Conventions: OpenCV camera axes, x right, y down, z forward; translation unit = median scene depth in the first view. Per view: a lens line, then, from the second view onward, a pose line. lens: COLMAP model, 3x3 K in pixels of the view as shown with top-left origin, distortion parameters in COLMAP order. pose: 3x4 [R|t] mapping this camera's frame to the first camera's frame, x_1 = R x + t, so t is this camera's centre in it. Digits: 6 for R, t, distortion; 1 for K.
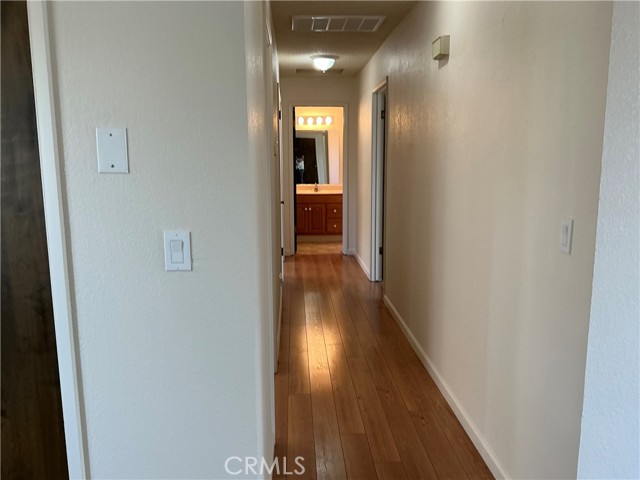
lens RADIAL K [[529.8, 0, 320.1], [0, 529.8, 240.5], [0, 0, 1]] dist [0.076862, -0.135076]
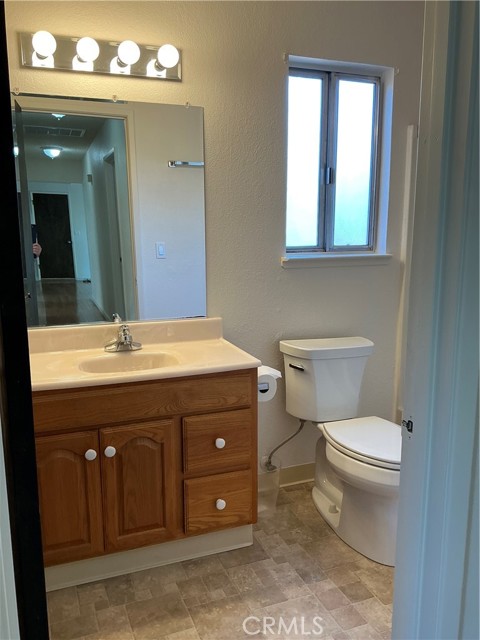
lens RADIAL K [[529.8, 0, 242.4], [0, 529.8, 321.0], [0, 0, 1]] dist [0.076862, -0.135076]
pose [[0.949309, -0.052822, 0.309875, -0.032451], [0.047368, 0.998562, 0.025104, -0.114965], [-0.310756, -0.009153, 0.950446, 0.772459]]
